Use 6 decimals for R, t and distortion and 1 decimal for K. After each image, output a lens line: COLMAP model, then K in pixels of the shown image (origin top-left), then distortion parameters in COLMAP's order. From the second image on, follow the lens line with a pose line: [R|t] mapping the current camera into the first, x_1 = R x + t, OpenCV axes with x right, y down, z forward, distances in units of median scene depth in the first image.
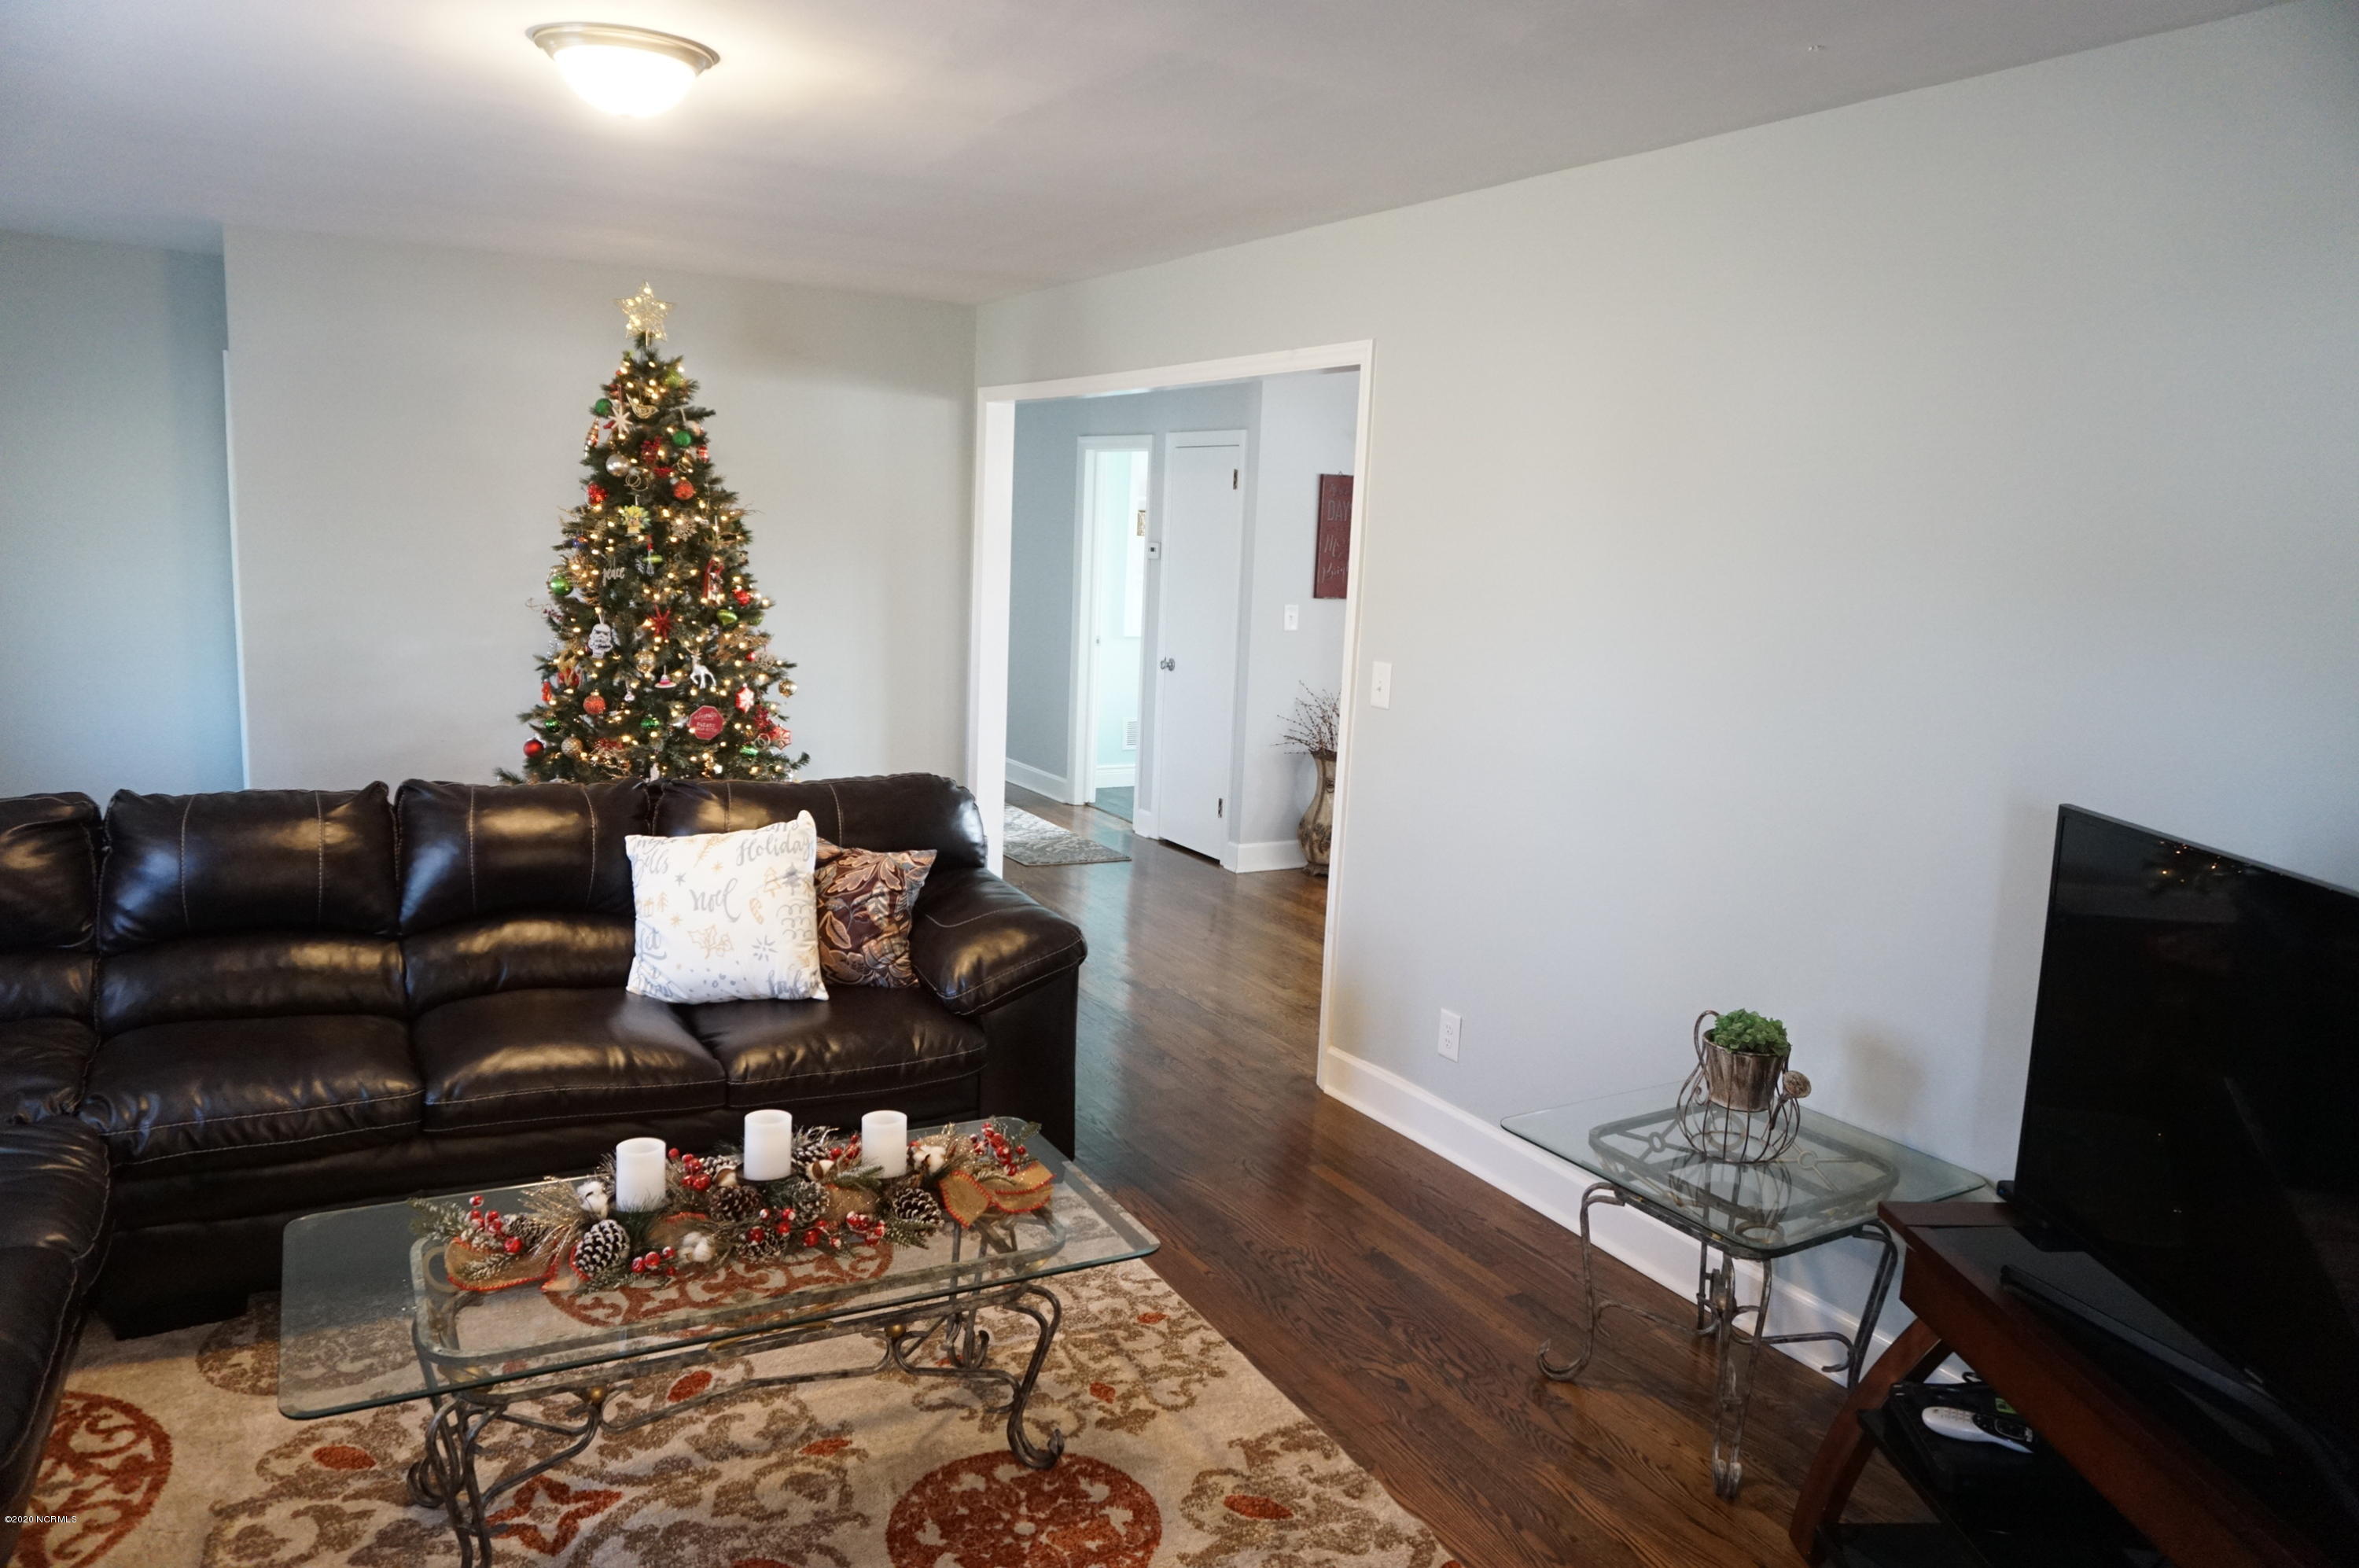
lens RADIAL K [[1568.5, 0, 1187.7], [0, 1568.5, 786.1], [0, 0, 1]] dist [-0.055291, 0.040519]
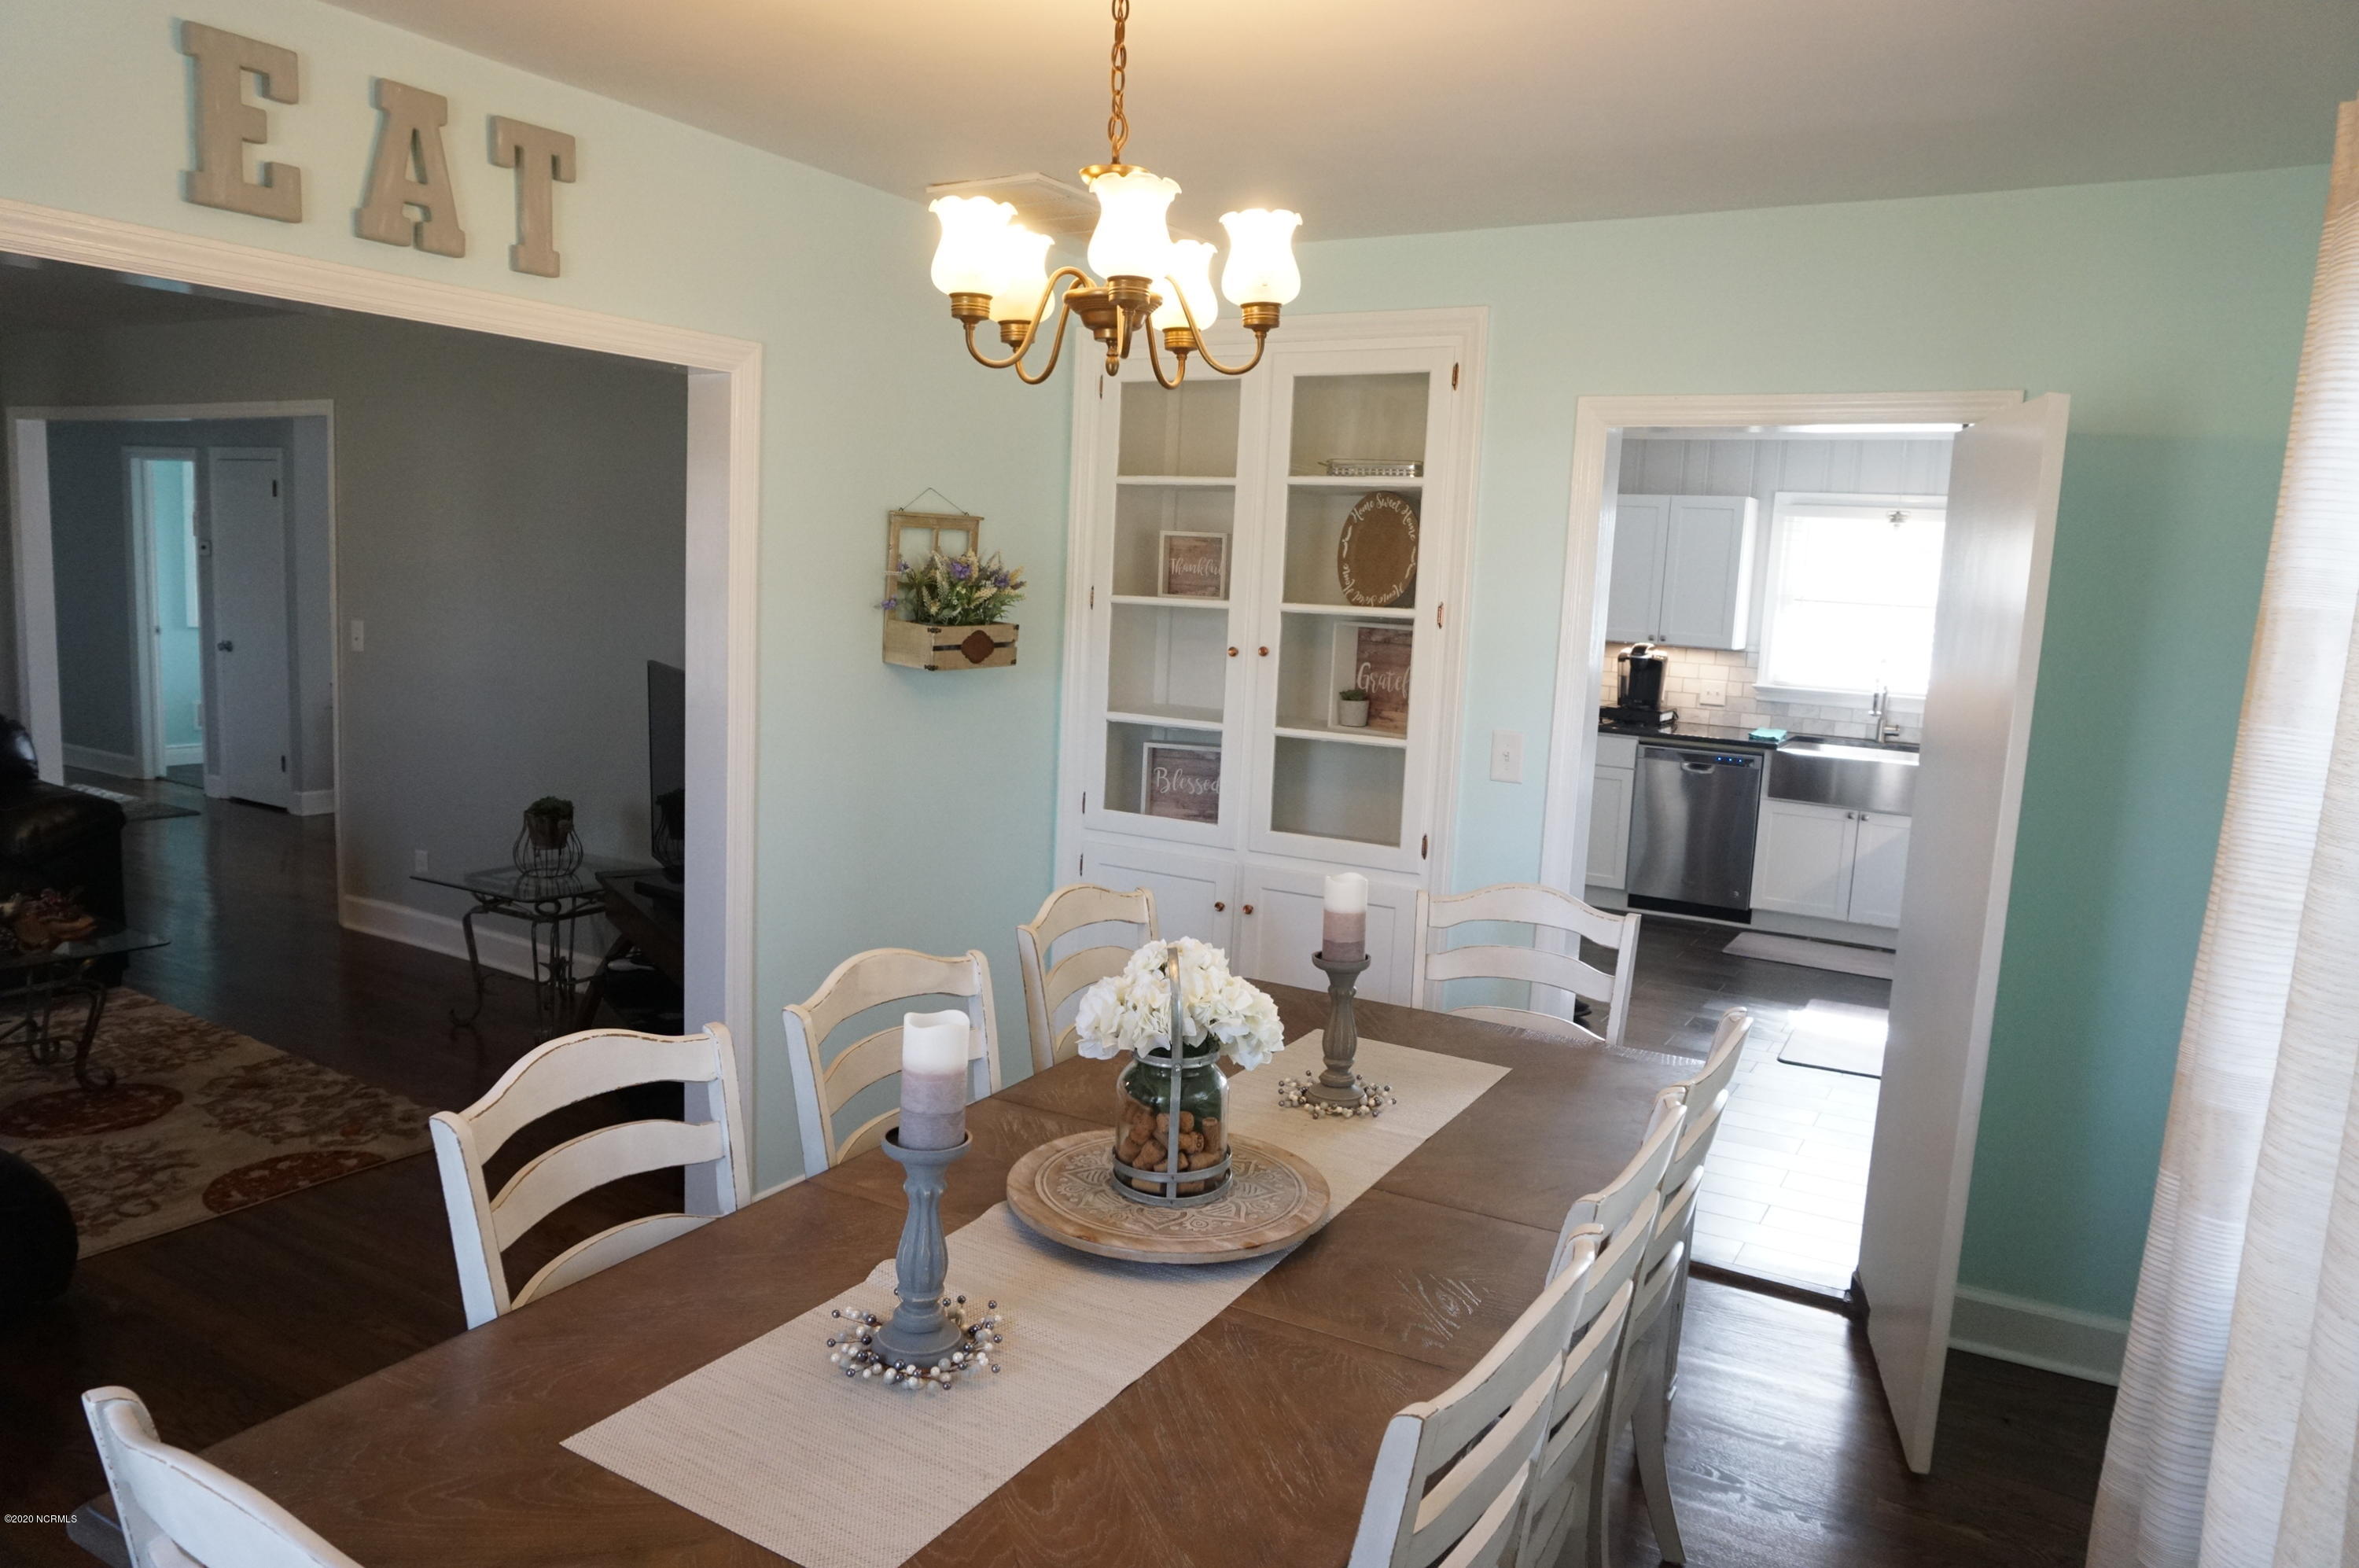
lens RADIAL K [[1540.1, 0, 1179.5], [0, 1540.1, 784.0], [0, 0, 1]] dist [-0.025146, 0.000338]
pose [[0.871746, -0.073540, 0.484408, 0.103913], [0.074072, 0.997089, 0.018073, 0.117811], [-0.484327, 0.020126, 0.874655, -0.694853]]
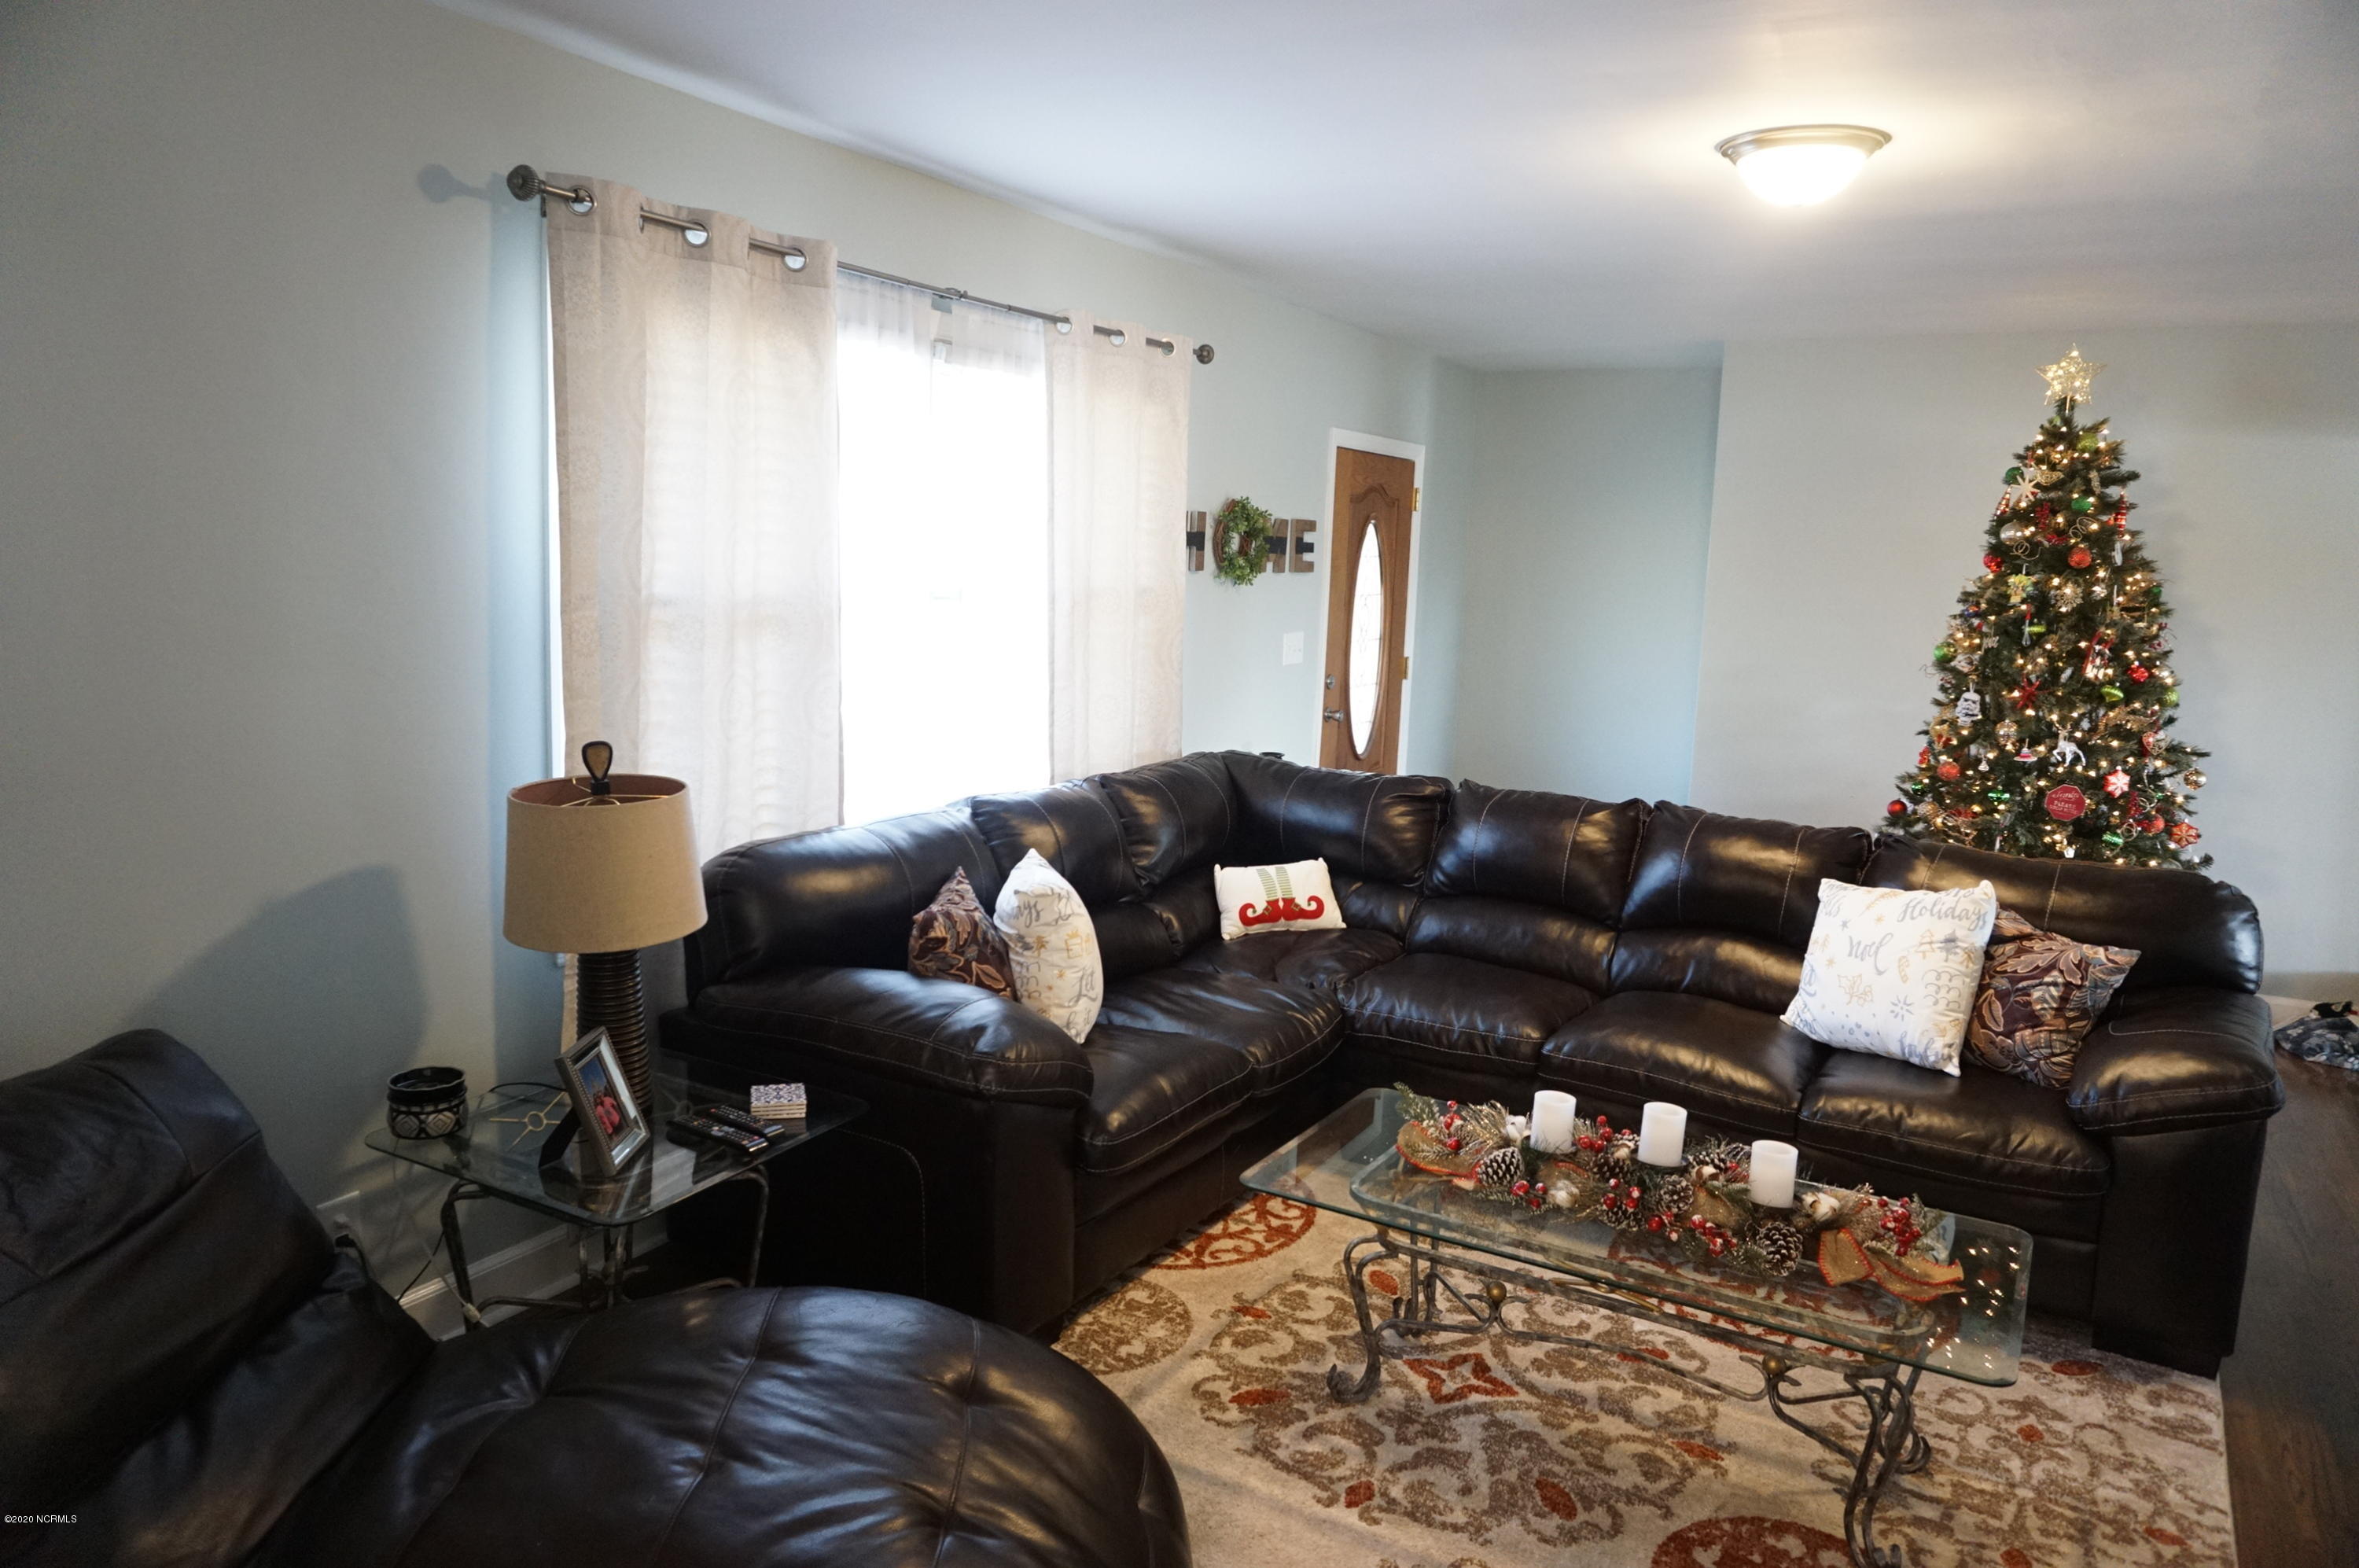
lens RADIAL K [[1564.8, 0, 1179.5], [0, 1564.8, 784.0], [0, 0, 1]] dist [-0.029455, 0.023810]
pose [[0.512165, 0.101762, -0.852837, 0.306977], [-0.153078, 0.987873, 0.025945, 0.008270], [0.845136, 0.117262, 0.521531, 0.080171]]
